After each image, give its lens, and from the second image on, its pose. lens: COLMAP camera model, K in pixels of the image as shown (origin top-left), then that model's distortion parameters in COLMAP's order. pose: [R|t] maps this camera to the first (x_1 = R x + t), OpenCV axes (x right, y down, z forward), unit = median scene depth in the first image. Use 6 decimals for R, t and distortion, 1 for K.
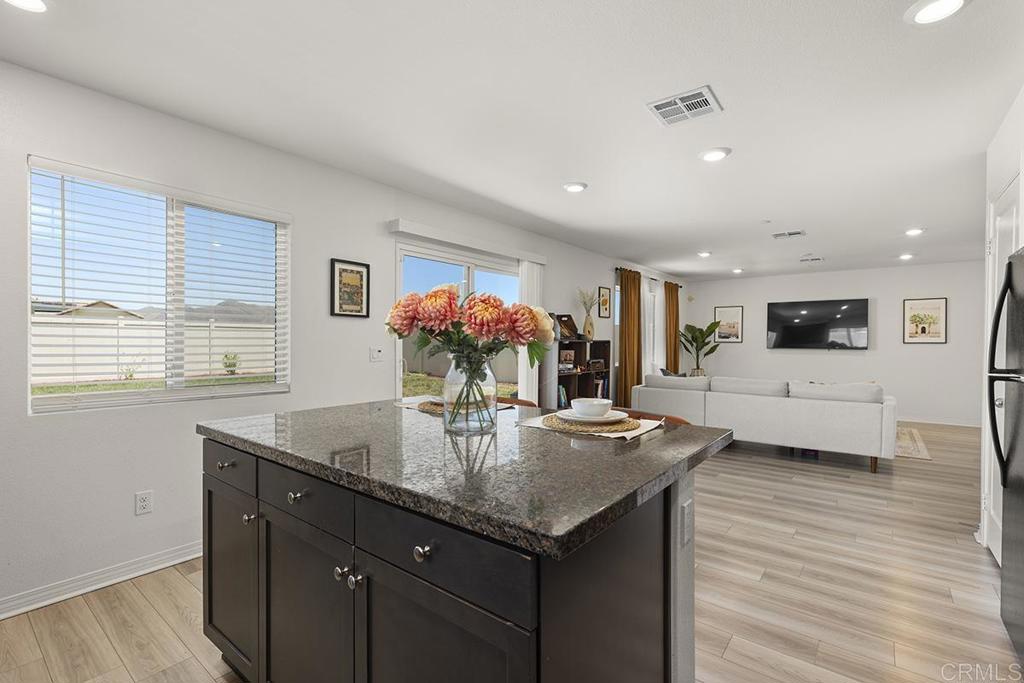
lens RADIAL K [[464.3, 0, 514.8], [0, 464.3, 342.7], [0, 0, 1]] dist [0.023142, 0.000135]
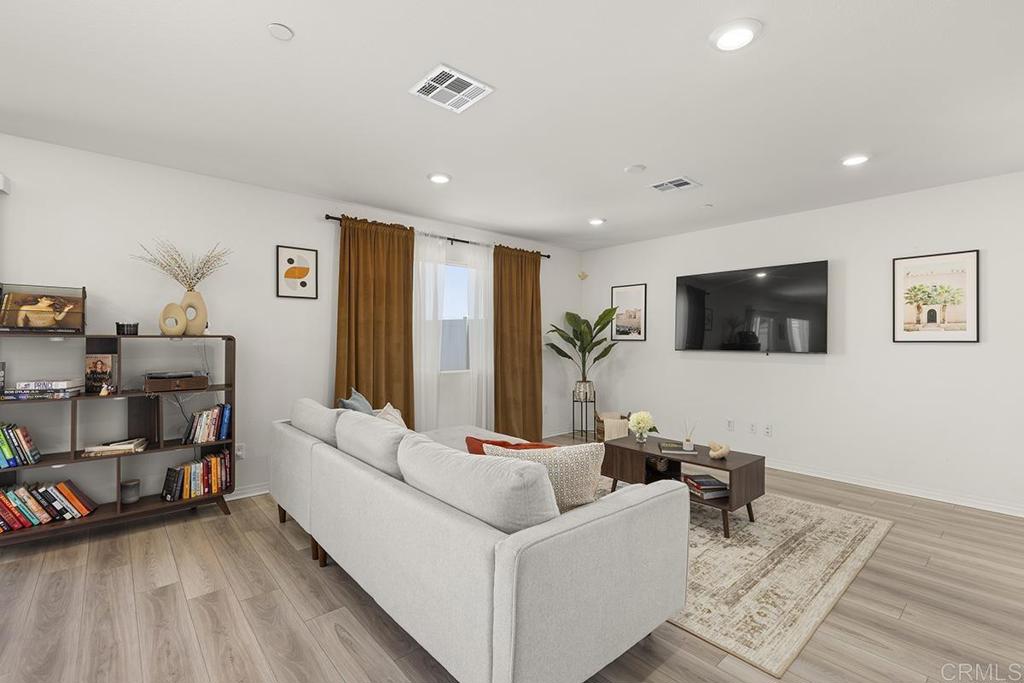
lens RADIAL K [[464.3, 0, 515.0], [0, 464.3, 339.2], [0, 0, 1]] dist [0.023142, 0.000135]
pose [[0.982293, 0.000419, -0.187351, 0.446629], [-0.001101, 0.999993, -0.003535, -0.000037], [0.187348, 0.003678, 0.982287, 0.358274]]
